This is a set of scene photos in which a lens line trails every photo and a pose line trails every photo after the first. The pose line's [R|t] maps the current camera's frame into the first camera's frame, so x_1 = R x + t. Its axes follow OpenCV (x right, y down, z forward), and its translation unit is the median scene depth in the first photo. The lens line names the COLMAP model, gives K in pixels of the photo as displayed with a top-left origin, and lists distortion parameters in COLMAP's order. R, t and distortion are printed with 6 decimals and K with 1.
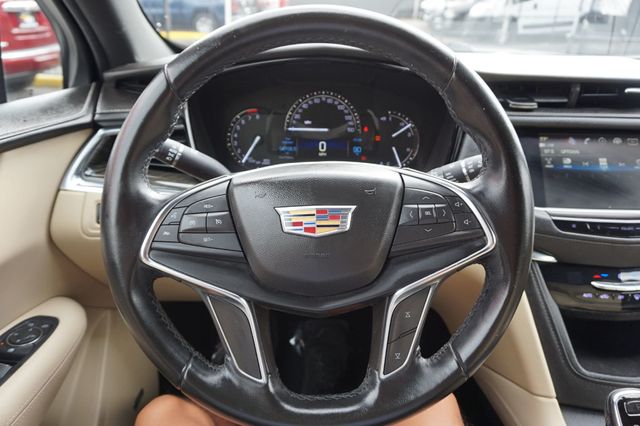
lens RADIAL K [[438.7, 0, 321.4], [0, 438.7, 211.7], [0, 0, 1]] dist [-0.032604, 0.027333]
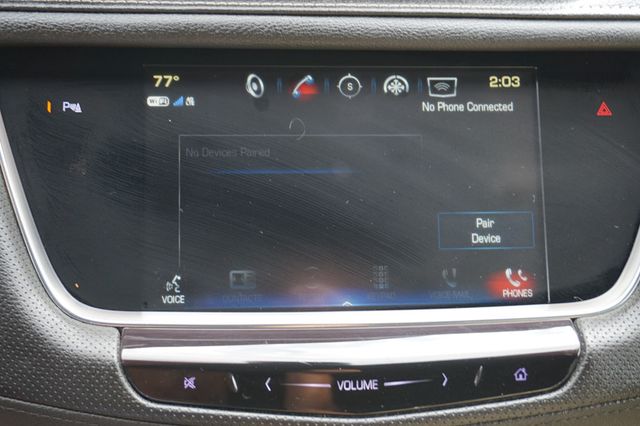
lens RADIAL K [[853.0, 0, 314.9], [0, 853.0, 214.7], [0, 0, 1]] dist [0.021258, 0.000000]
pose [[0.994893, -0.025671, 0.097616, 0.580546], [0.013523, 0.992299, 0.123129, -0.152075], [-0.100025, -0.121180, 0.987578, 0.382127]]
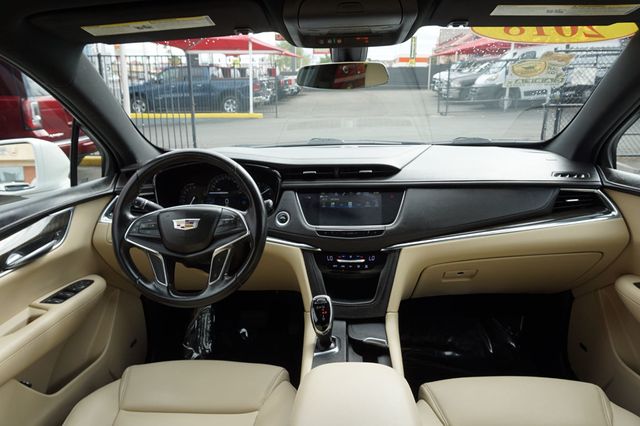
lens RADIAL K [[438.7, 0, 316.6], [0, 438.7, 213.2], [0, 0, 1]] dist [-0.032604, 0.027333]
pose [[0.997001, -0.025928, -0.072916, 0.659166], [0.015135, 0.989338, -0.144852, 0.236210], [0.075895, 0.143314, 0.986763, -1.089825]]
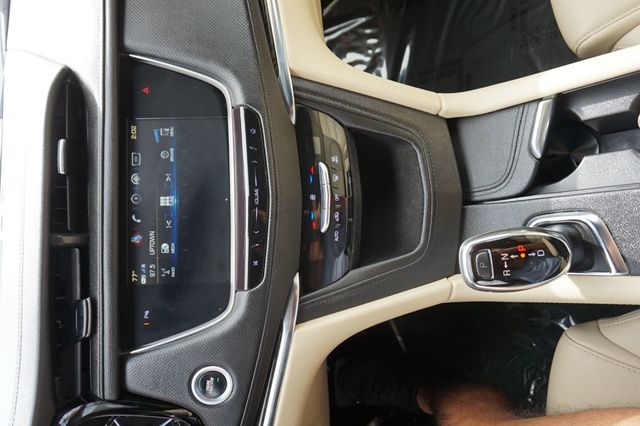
lens RADIAL K [[438.7, 0, 318.7], [0, 438.7, 213.0], [0, 0, 1]] dist [-0.032604, 0.027333]
pose [[-0.047000, -0.996816, 0.064415, 0.581524], [0.956730, -0.026384, 0.289780, -0.081746], [-0.287158, 0.075248, 0.954923, 0.190013]]
